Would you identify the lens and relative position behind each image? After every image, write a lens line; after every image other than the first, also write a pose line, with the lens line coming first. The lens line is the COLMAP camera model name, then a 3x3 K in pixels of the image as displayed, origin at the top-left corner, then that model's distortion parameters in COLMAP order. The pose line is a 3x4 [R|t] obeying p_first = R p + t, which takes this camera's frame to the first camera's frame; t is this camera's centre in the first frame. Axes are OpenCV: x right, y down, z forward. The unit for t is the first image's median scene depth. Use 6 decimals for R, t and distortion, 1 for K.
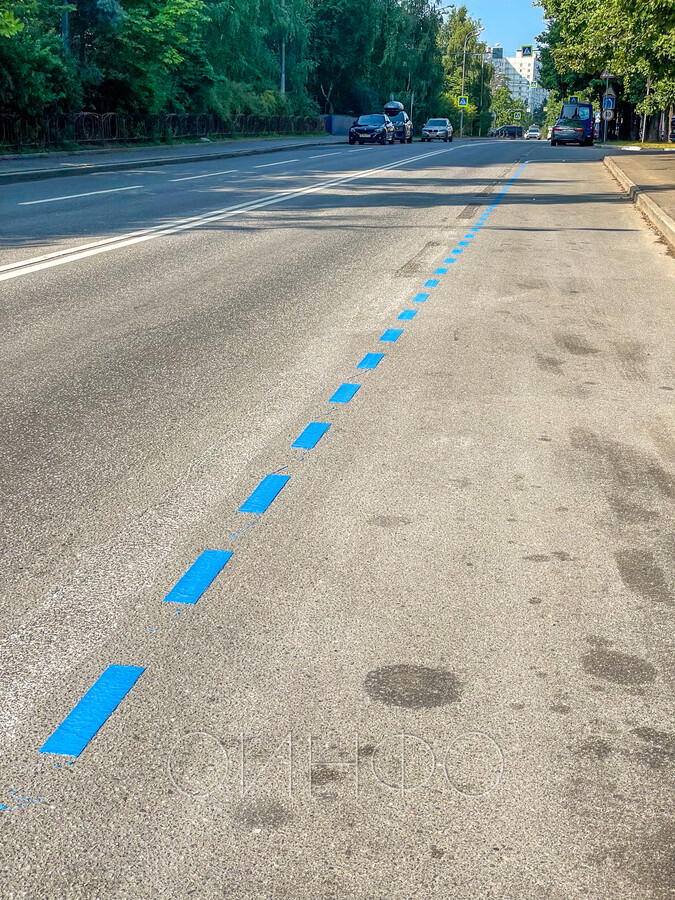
lens RADIAL K [[1200.9, 0, 337.5], [0, 1200.9, 450.0], [0, 0, 1]] dist [0.174894, -0.470030]
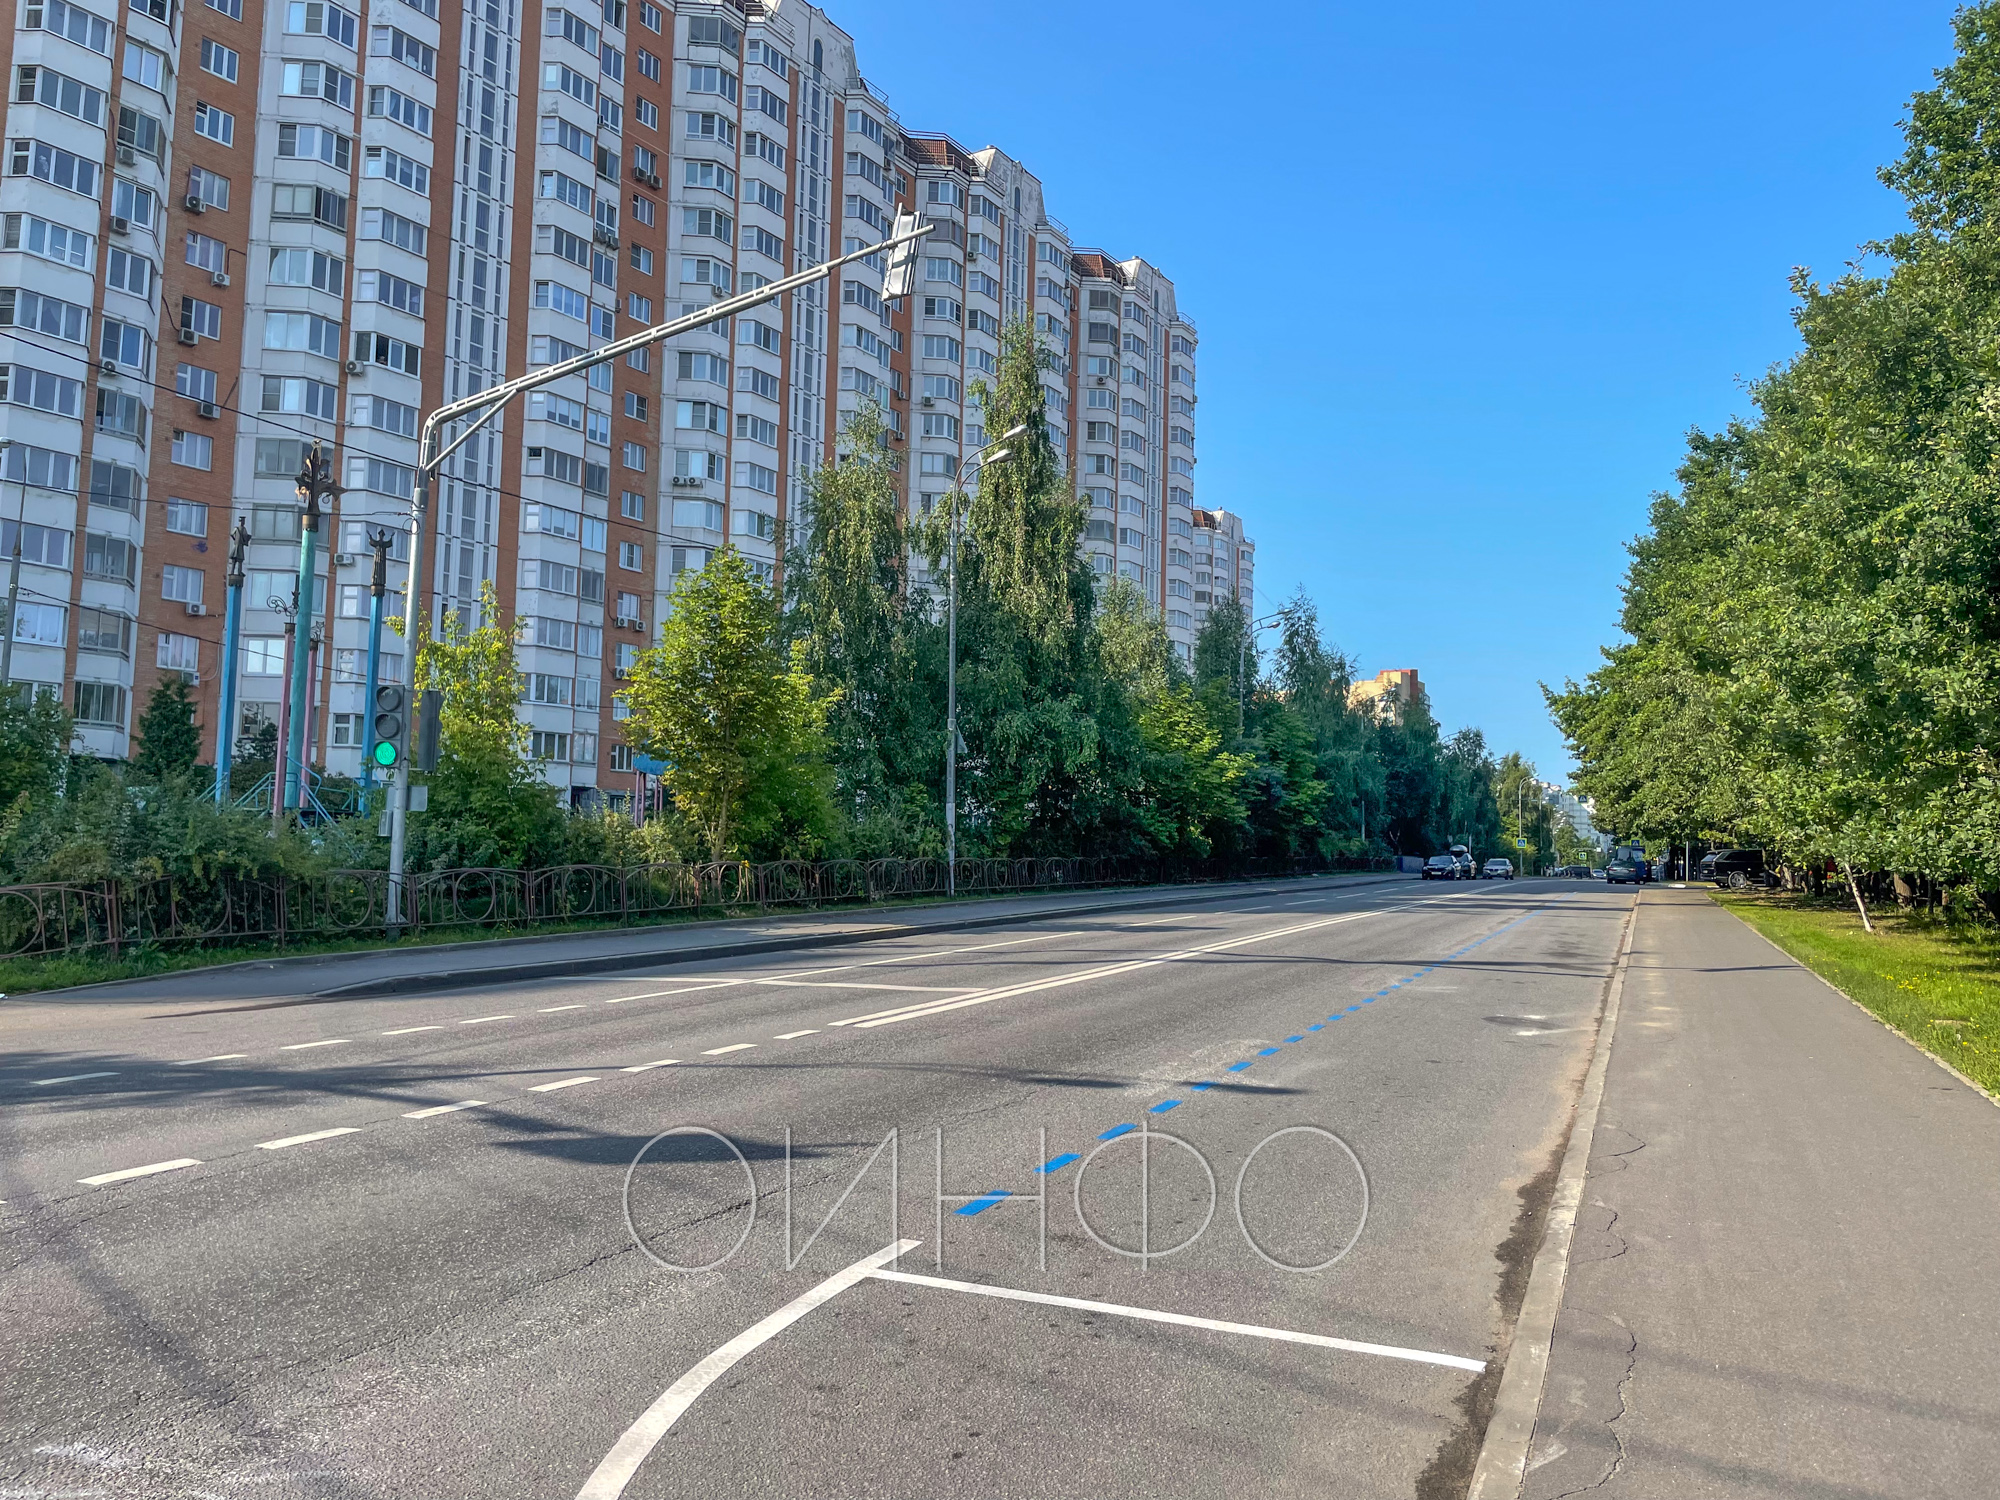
lens RADIAL K [[1220.1, 0, 1000.0], [0, 1220.1, 750.0], [0, 0, 1]] dist [-0.035207, -0.000369]
pose [[0.953408, -0.022337, -0.300857, -0.021000], [-0.083398, 0.938879, -0.333992, 0.054363], [0.289929, 0.343521, 0.893272, -0.205054]]
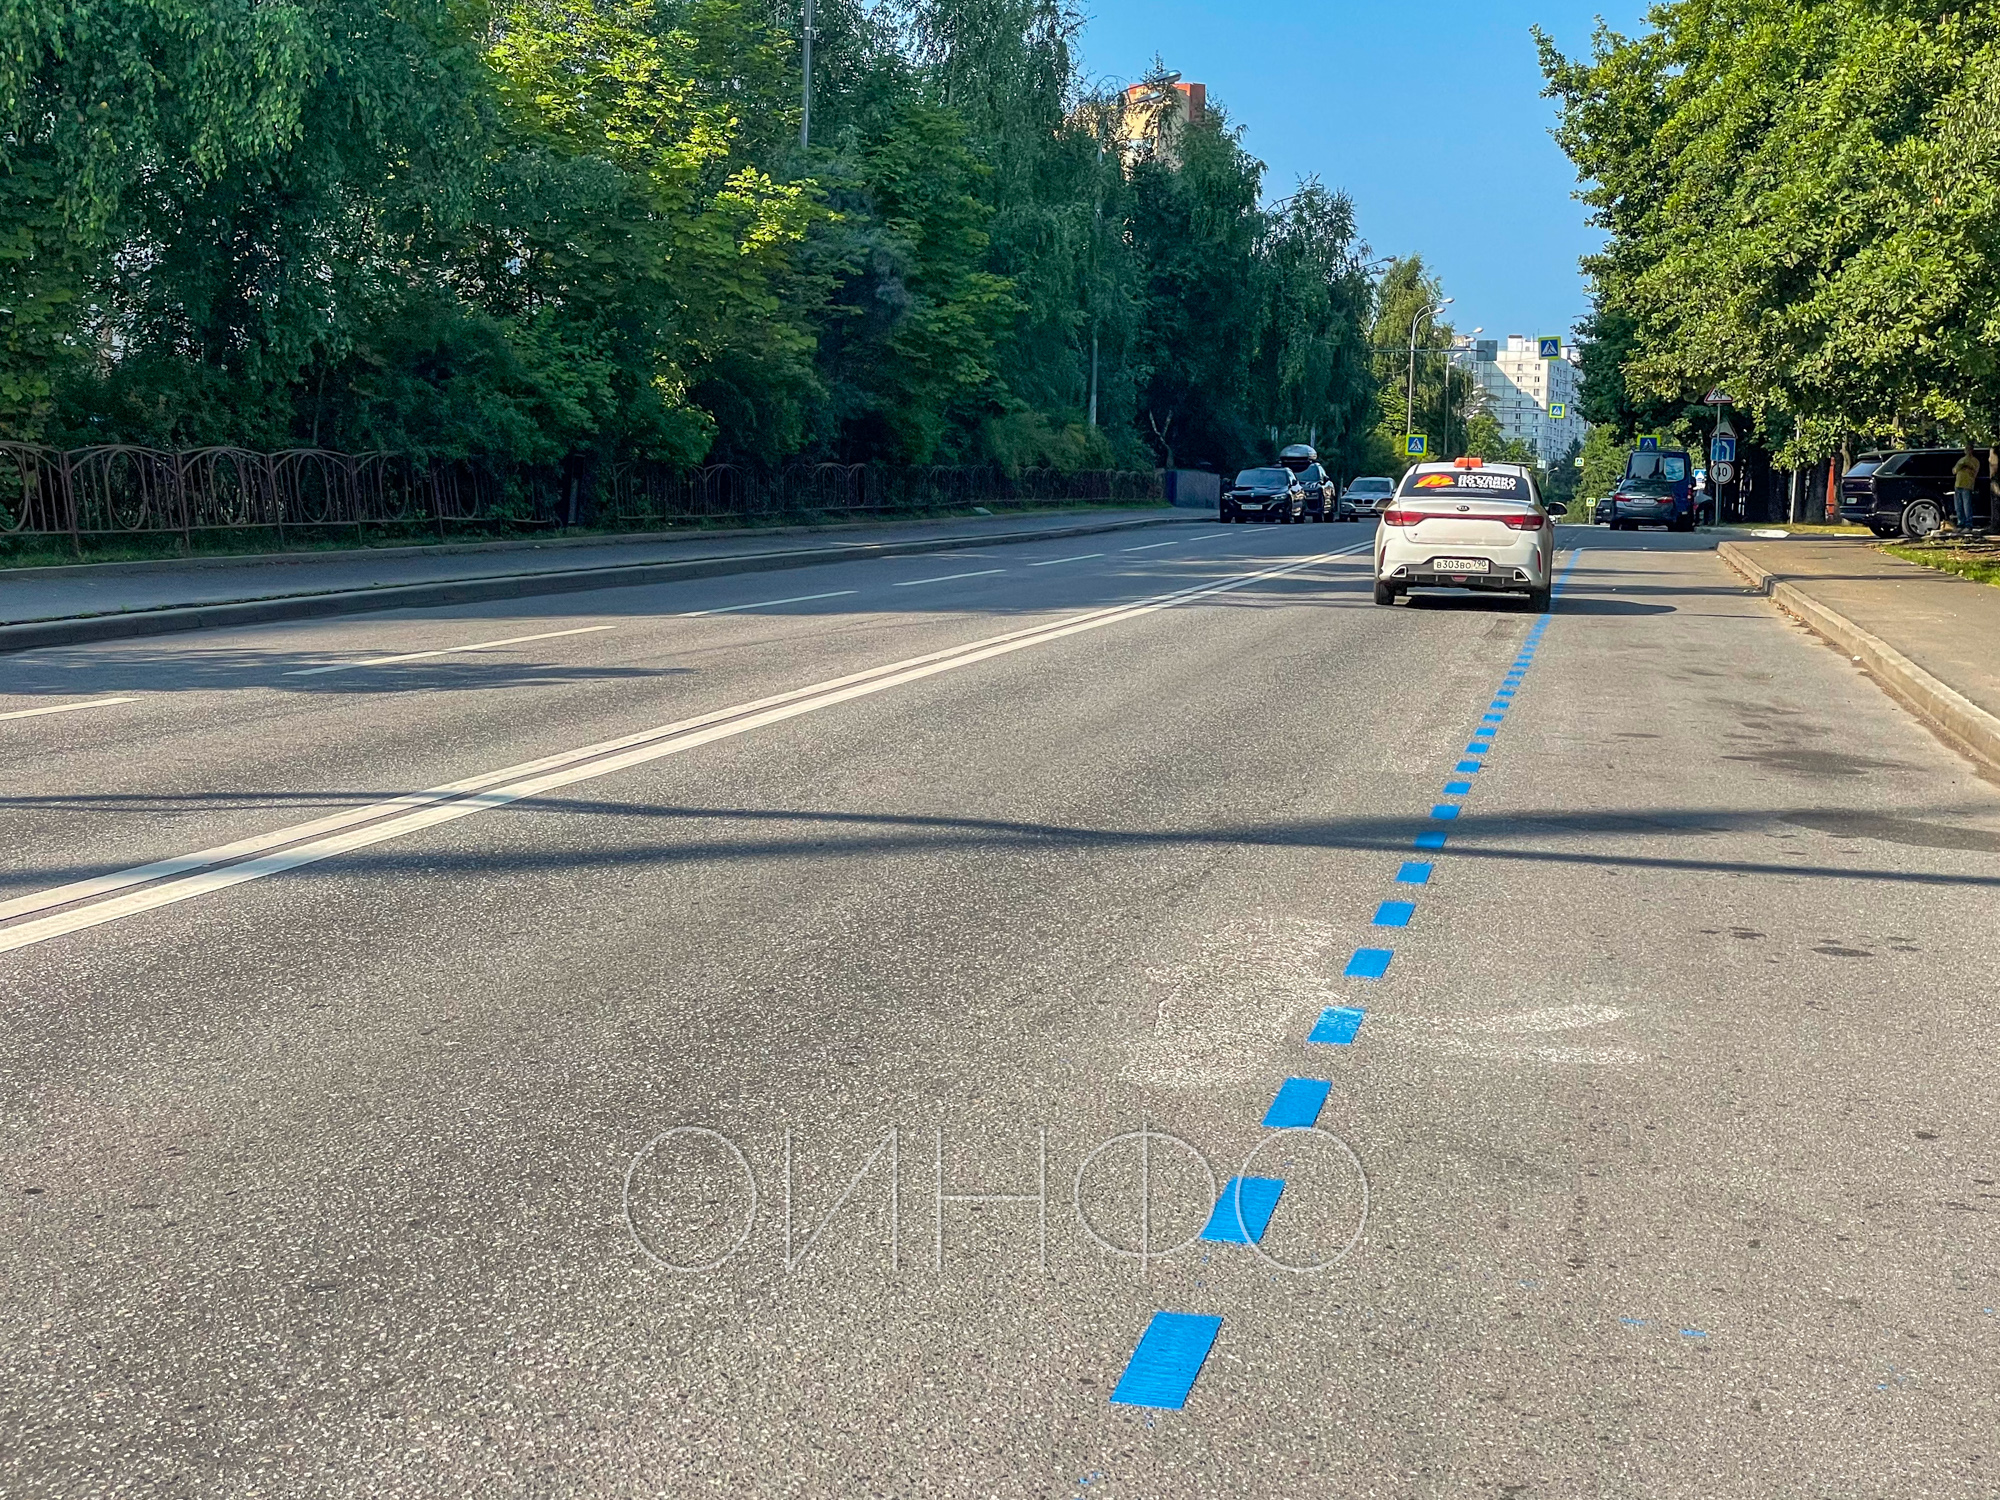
lens RADIAL K [[2668.8, 0, 995.4], [0, 2668.8, 746.0], [0, 0, 1]] dist [0.174894, -0.470030]
pose [[0.998715, 0.011742, -0.049299, -0.025340], [-0.019754, 0.986042, -0.165322, 0.031290], [0.046669, 0.166084, 0.985007, -0.110650]]
